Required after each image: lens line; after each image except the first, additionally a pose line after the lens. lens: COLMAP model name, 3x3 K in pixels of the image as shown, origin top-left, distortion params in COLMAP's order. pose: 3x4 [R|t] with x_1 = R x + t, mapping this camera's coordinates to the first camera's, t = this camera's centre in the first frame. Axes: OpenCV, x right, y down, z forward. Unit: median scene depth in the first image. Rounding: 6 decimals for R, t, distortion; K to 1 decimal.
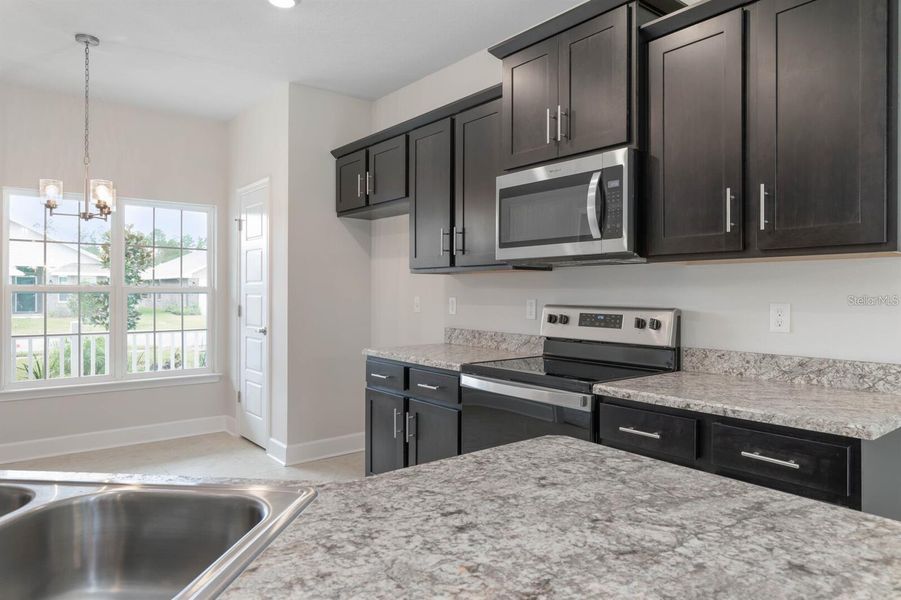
lens RADIAL K [[572.3, 0, 456.5], [0, 572.3, 297.1], [0, 0, 1]] dist [0.011286, 0.002958]
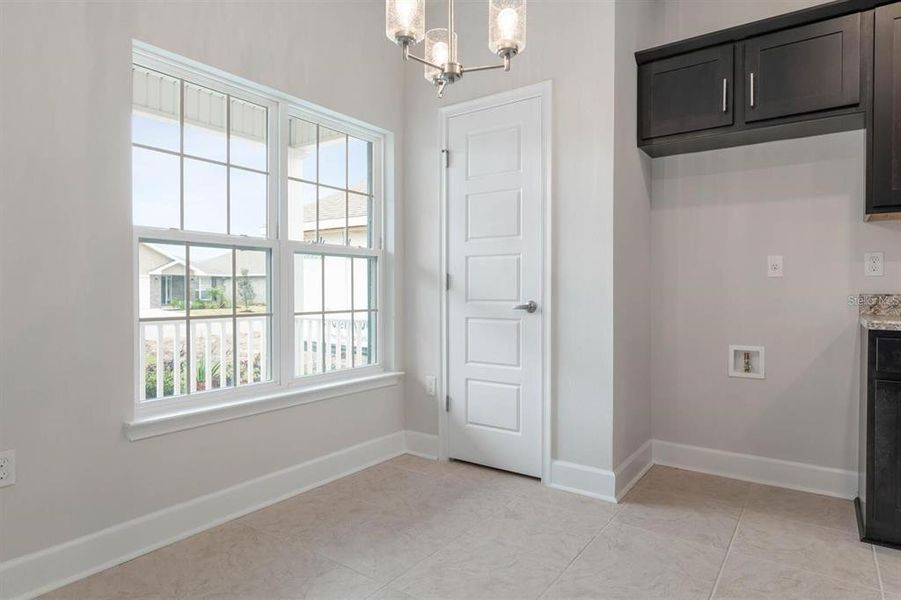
lens RADIAL K [[511.0, 0, 452.2], [0, 511.0, 297.3], [0, 0, 1]] dist [-0.007005, -0.000348]
pose [[0.960472, -0.006023, 0.278312, -0.550079], [0.003566, 0.999950, 0.009334, 0.038117], [-0.278354, -0.007972, 0.960445, 0.401101]]
